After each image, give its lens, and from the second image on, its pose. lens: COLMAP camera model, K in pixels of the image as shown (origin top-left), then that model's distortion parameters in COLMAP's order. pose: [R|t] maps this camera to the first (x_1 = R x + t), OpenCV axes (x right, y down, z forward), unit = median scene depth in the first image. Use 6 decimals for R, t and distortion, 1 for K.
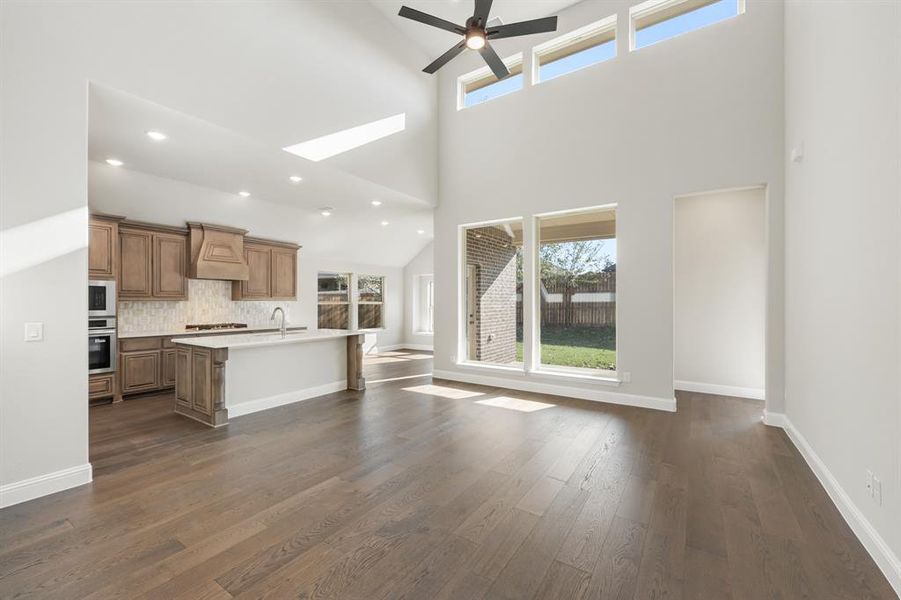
lens RADIAL K [[363.0, 0, 454.8], [0, 363.0, 302.2], [0, 0, 1]] dist [-0.000973, -0.000673]
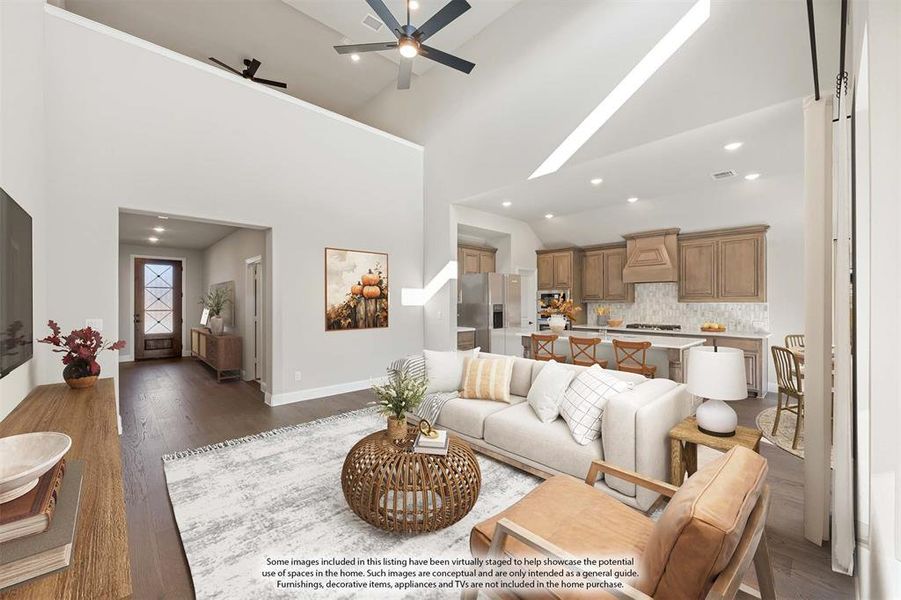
lens RADIAL K [[363.0, 0, 446.9], [0, 363.0, 302.9], [0, 0, 1]] dist [-0.000973, -0.000673]
pose [[-0.238421, -0.000025, -0.971162, 0.528399], [-0.000310, 1.000000, 0.000051, -0.002401], [0.971162, 0.000313, -0.238421, 0.694192]]
